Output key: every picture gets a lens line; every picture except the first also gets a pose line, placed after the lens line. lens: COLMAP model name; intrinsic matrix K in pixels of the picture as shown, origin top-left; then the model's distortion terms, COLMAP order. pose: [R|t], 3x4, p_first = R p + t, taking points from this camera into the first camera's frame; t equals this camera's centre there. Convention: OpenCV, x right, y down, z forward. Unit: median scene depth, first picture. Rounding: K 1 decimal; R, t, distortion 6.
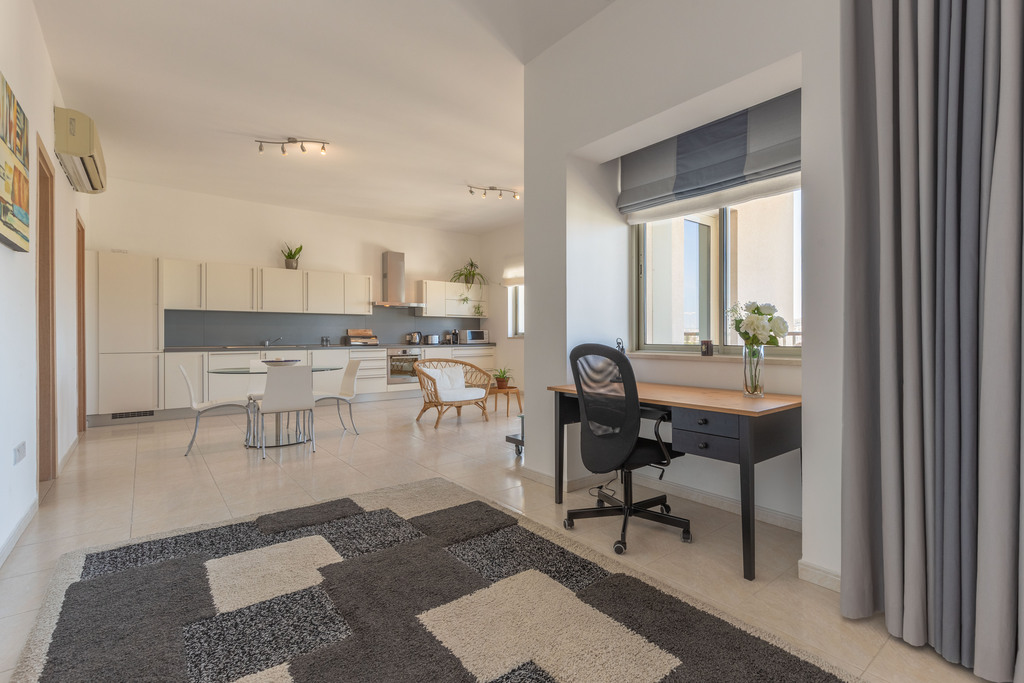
lens RADIAL K [[482.0, 0, 545.3], [0, 482.0, 332.6], [0, 0, 1]] dist [0.011001, 0.000632]
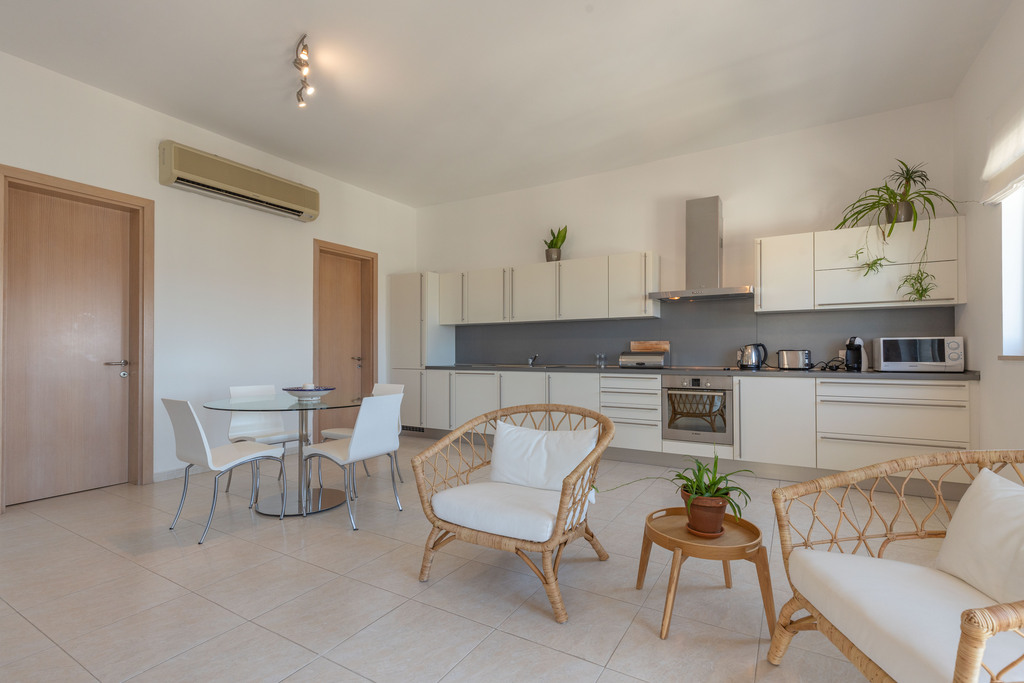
lens RADIAL K [[482.0, 0, 515.9], [0, 482.0, 353.9], [0, 0, 1]] dist [0.011001, 0.000632]
pose [[0.331573, 0.002064, -0.943427, 0.169301], [0.007599, 0.999959, 0.004859, 0.005817], [0.943399, -0.008780, 0.331544, 0.769282]]
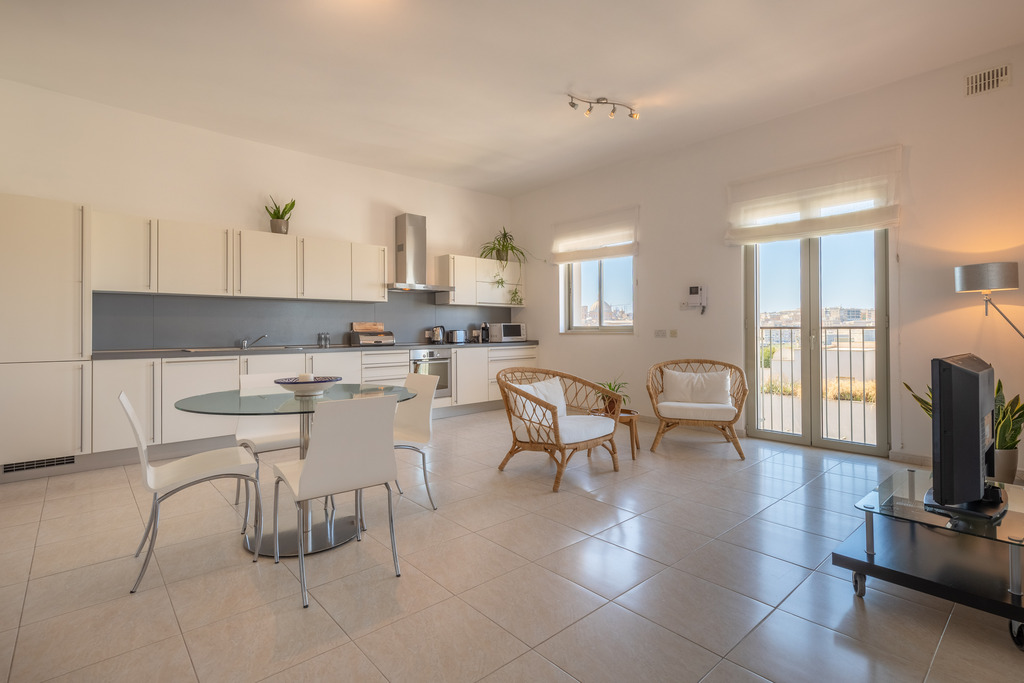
lens RADIAL K [[482.0, 0, 474.4], [0, 482.0, 323.6], [0, 0, 1]] dist [0.011001, 0.000632]
pose [[0.999980, -0.003902, -0.004887, -0.271680], [0.003864, 0.999962, -0.007795, 0.001109], [0.004917, 0.007776, 0.999958, 0.353236]]
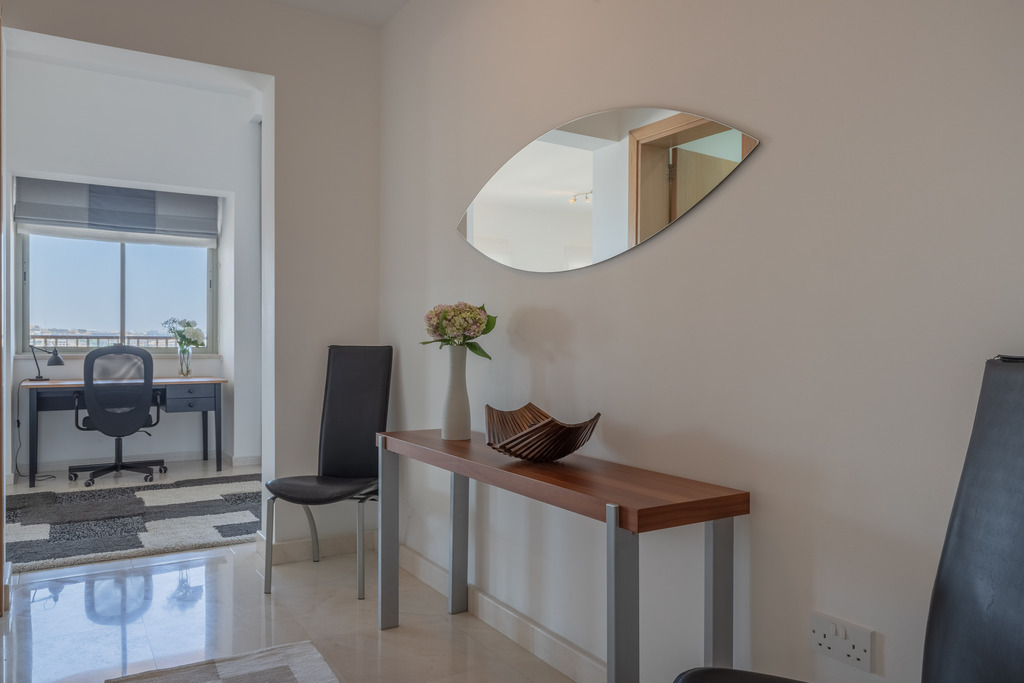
lens RADIAL K [[736.9, 0, 513.2], [0, 736.9, 346.2], [0, 0, 1]] dist [0.002090, 0.000288]
pose [[0.152325, -0.003830, 0.988323, -0.703265], [-0.014146, 0.999882, 0.006055, -0.001837], [-0.988229, -0.014903, 0.152253, -0.174382]]
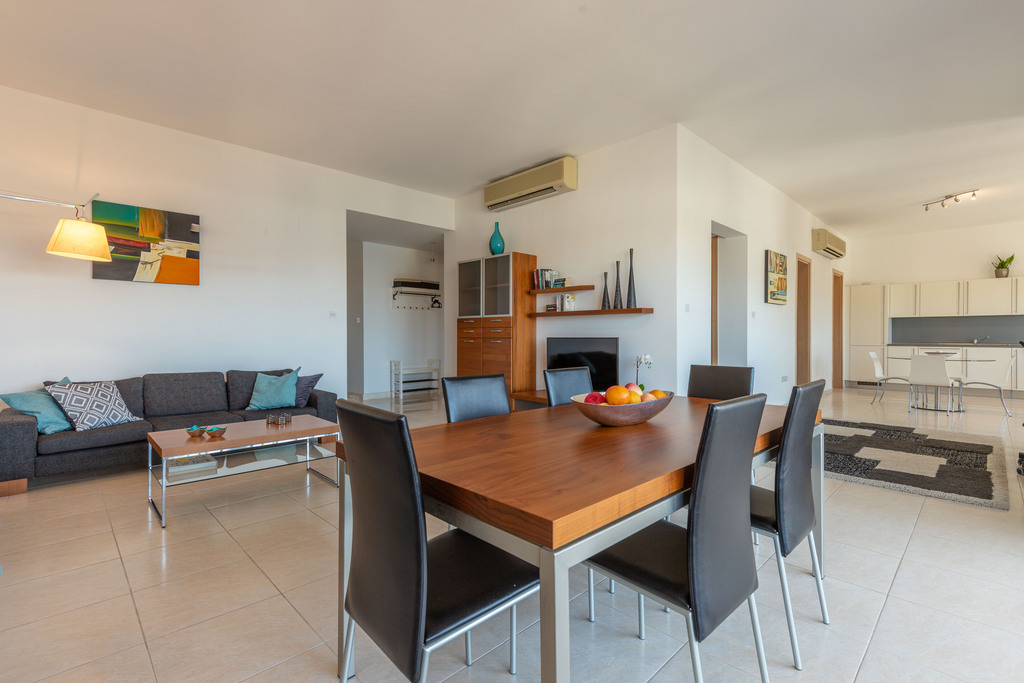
lens RADIAL K [[482.0, 0, 509.4], [0, 482.0, 341.4], [0, 0, 1]] dist [0.011001, 0.000632]
pose [[0.092710, 0.010417, -0.995639, 0.579989], [0.009542, 0.999890, 0.011350, -0.002658], [0.995647, -0.010552, 0.092600, -0.308621]]
